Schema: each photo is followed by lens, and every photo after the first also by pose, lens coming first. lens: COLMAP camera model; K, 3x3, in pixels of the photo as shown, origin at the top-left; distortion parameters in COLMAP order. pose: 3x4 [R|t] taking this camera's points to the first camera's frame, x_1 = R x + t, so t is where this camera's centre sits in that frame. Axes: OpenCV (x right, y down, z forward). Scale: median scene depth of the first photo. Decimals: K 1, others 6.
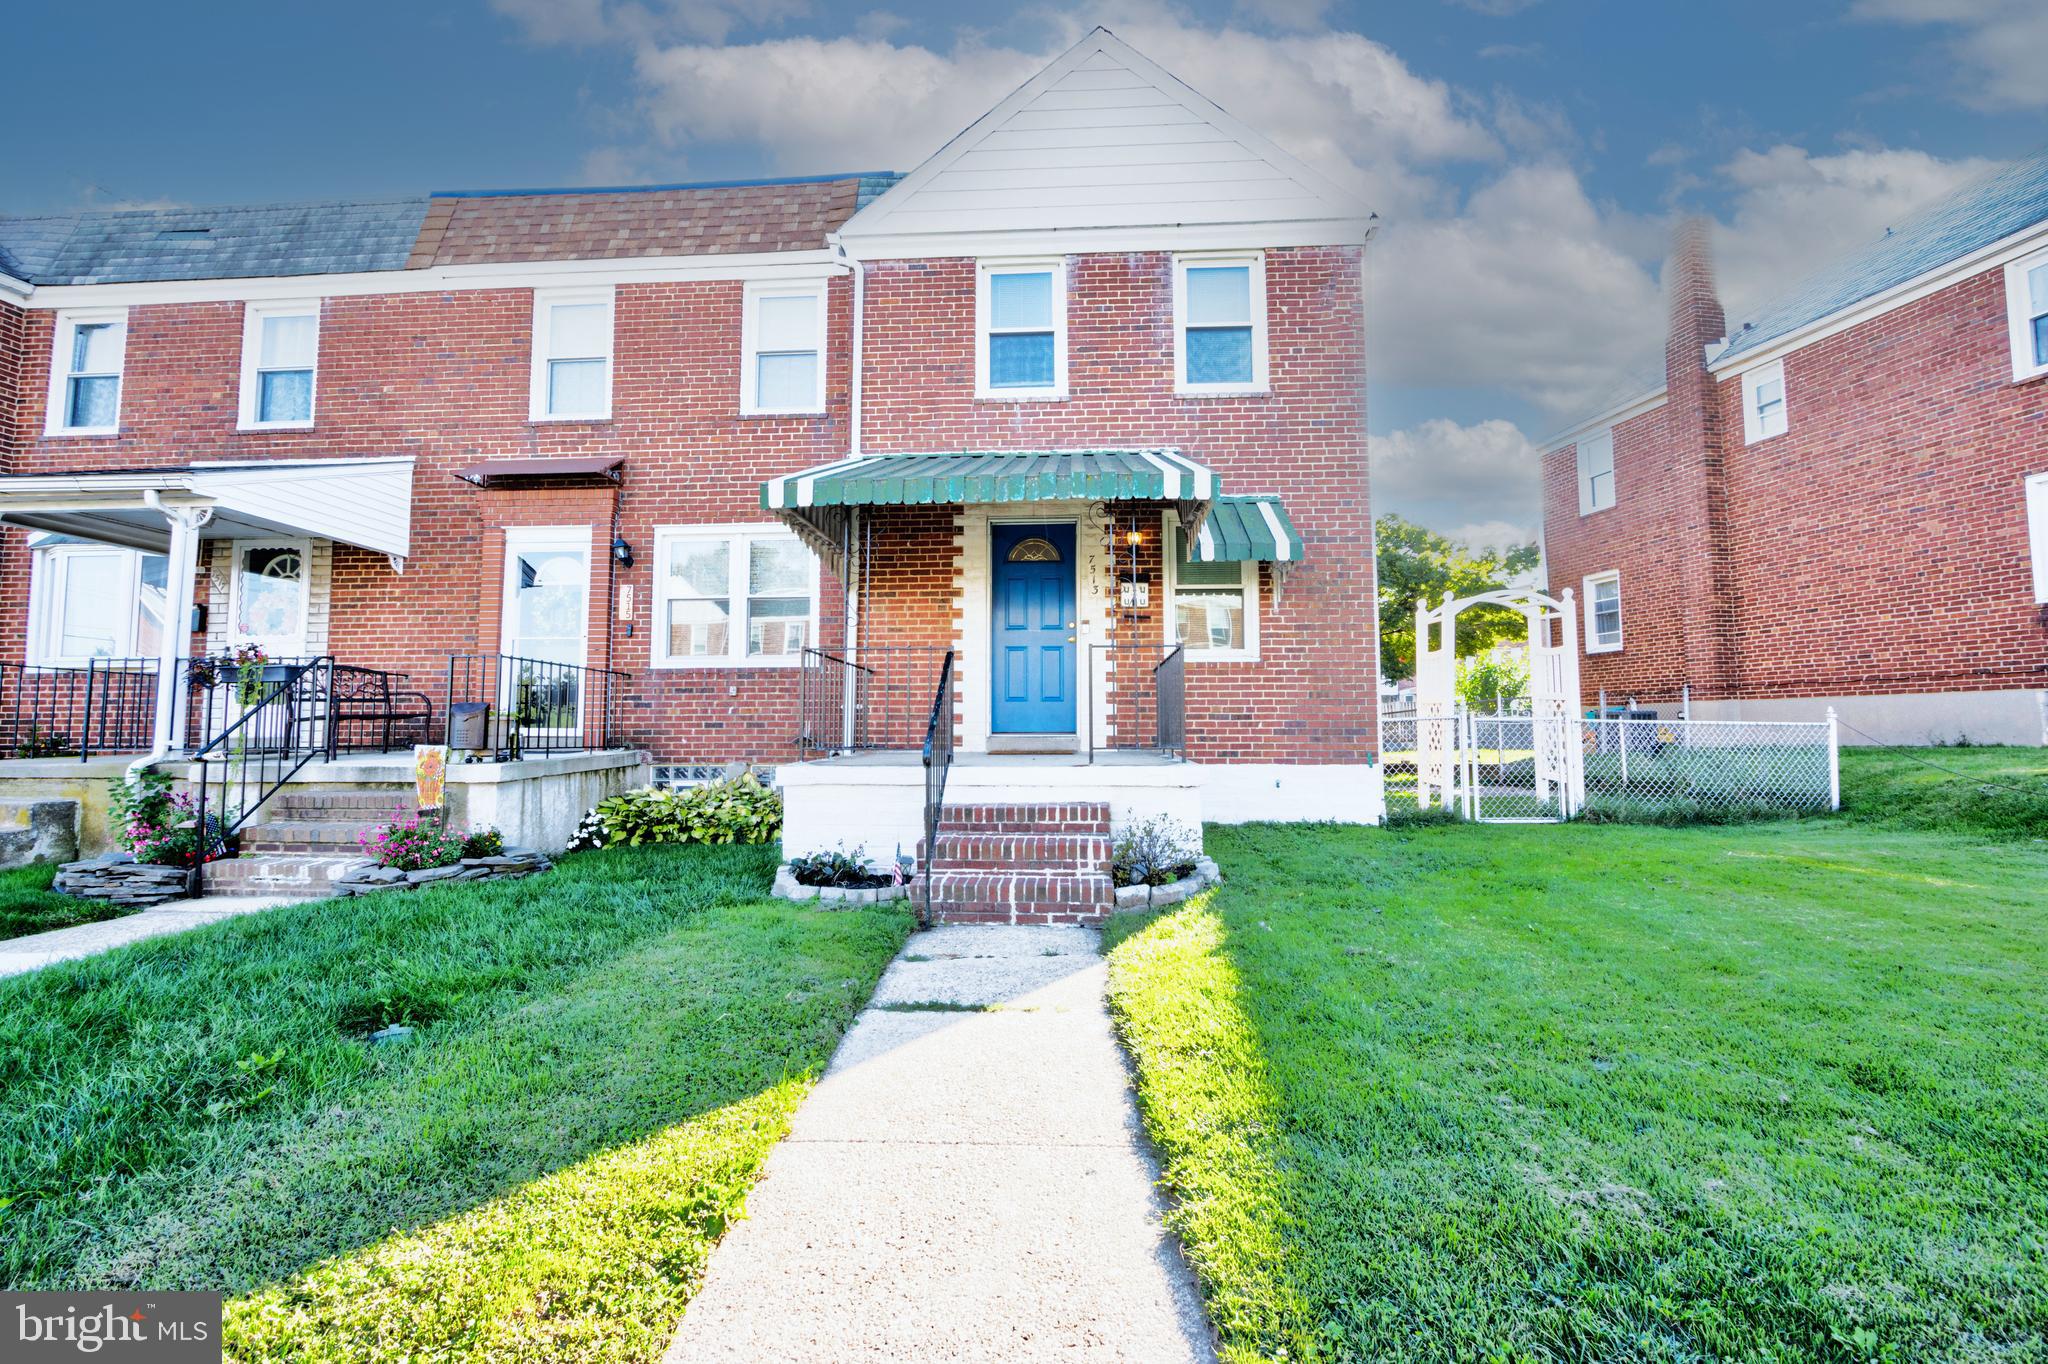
lens RADIAL K [[958.7, 0, 1023.0], [0, 958.7, 671.6], [0, 0, 1]] dist [-0.016330, 0.003165]
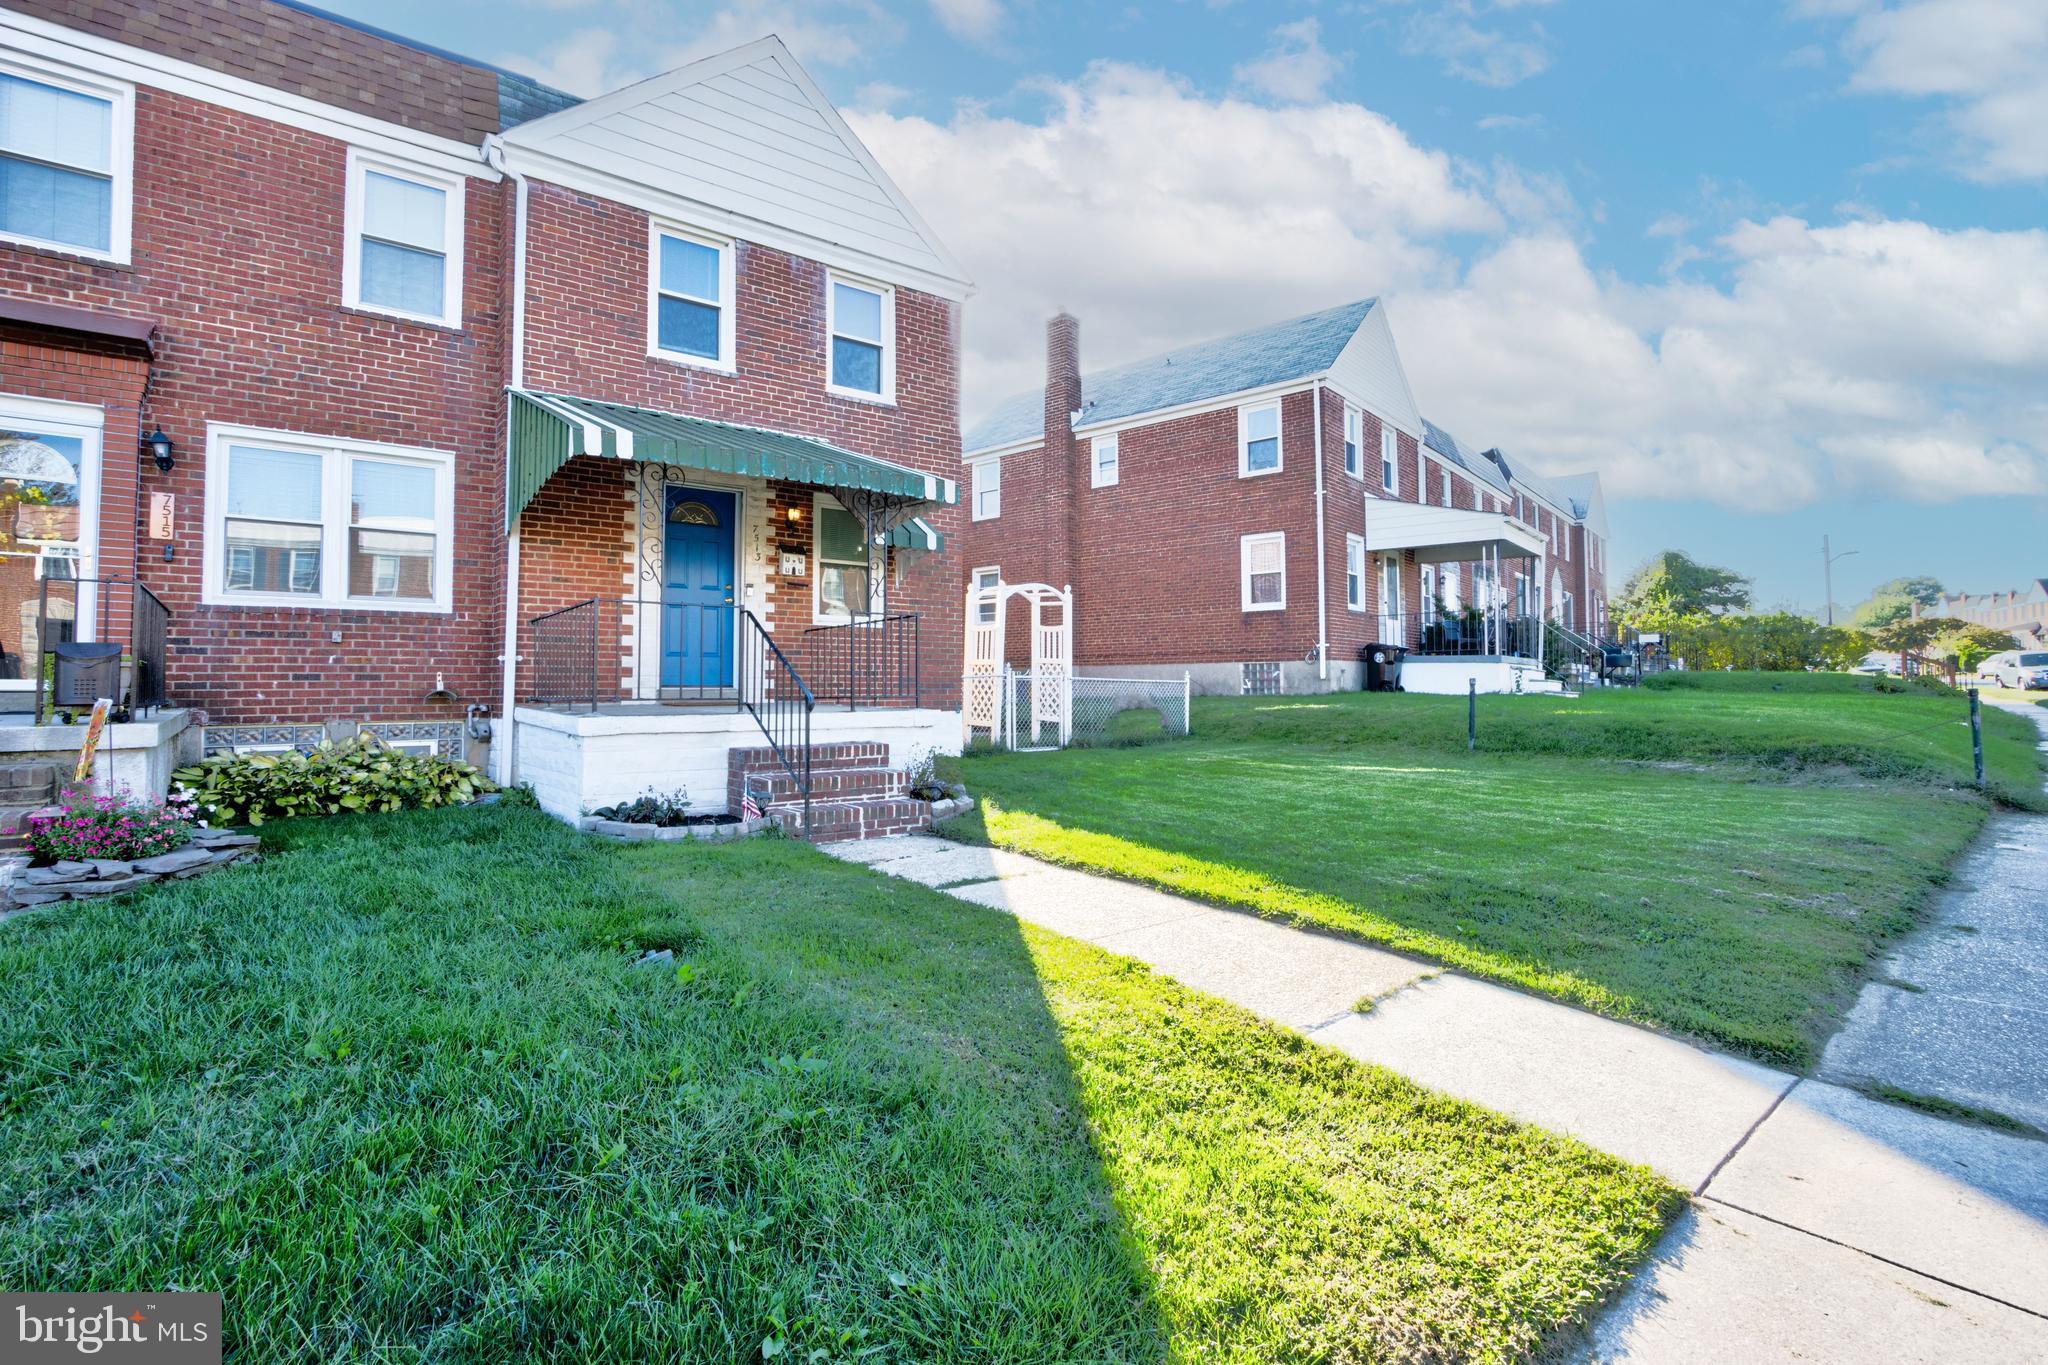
lens RADIAL K [[958.7, 0, 1010.4], [0, 958.7, 674.2], [0, 0, 1]] dist [-0.016330, 0.003165]
pose [[0.751082, 0.009866, 0.660135, -0.428778], [-0.038814, 0.998819, 0.029233, 0.005894], [-0.659067, -0.047579, 0.750578, -0.023599]]
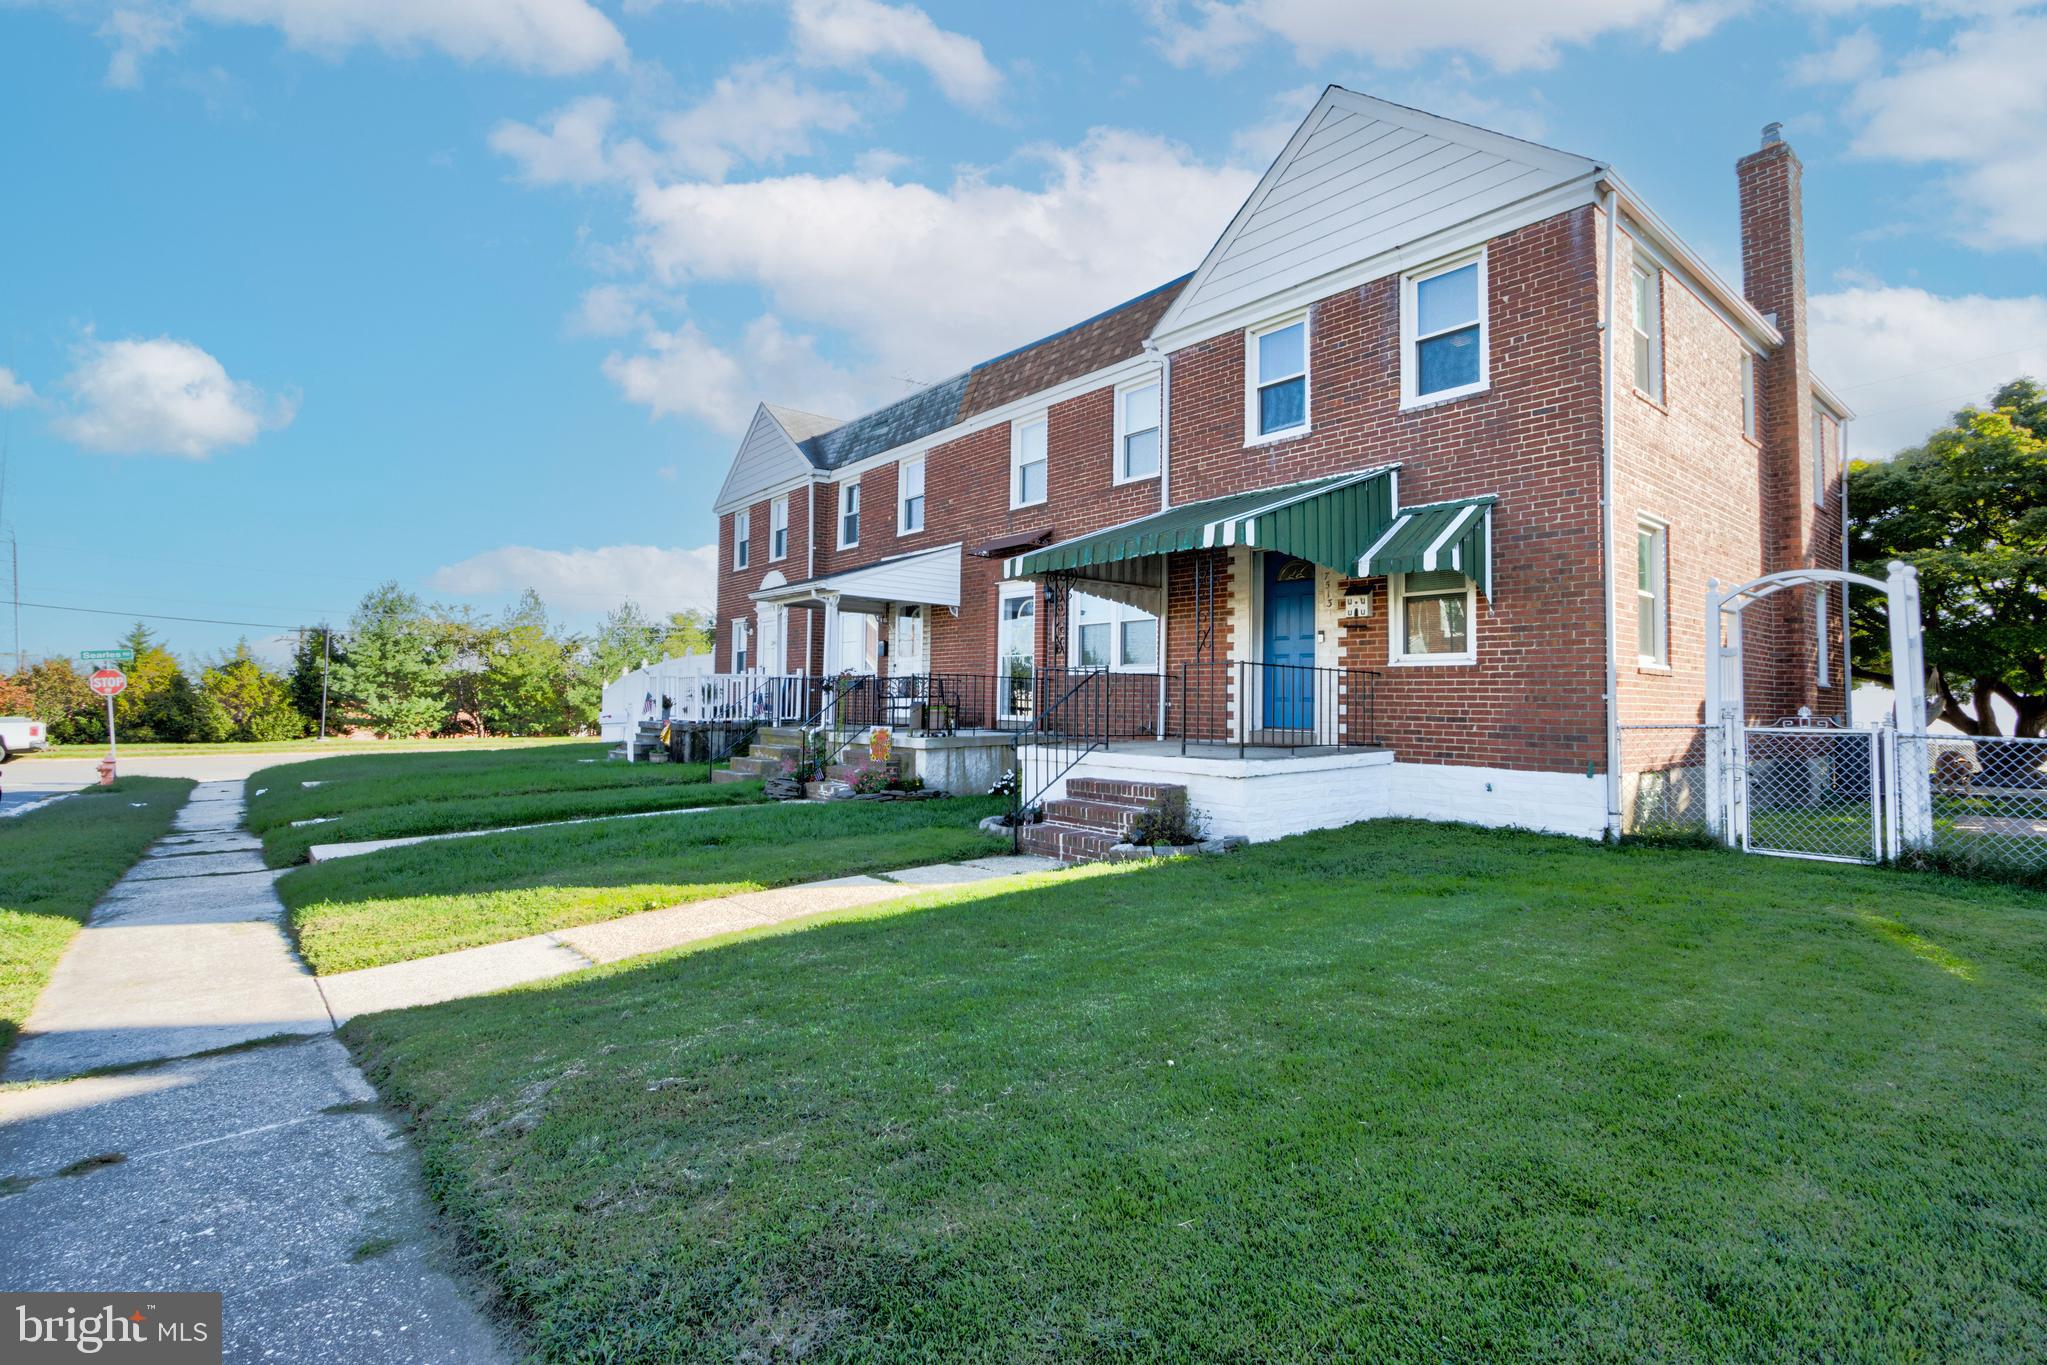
lens RADIAL K [[958.2, 0, 1014.2], [0, 958.2, 687.8], [0, 0, 1]] dist [-0.016330, 0.003165]
pose [[0.683130, -0.000283, -0.730296, 0.633340], [0.026687, 0.999342, 0.024577, -0.023366], [0.729809, -0.036279, 0.682688, -0.034337]]
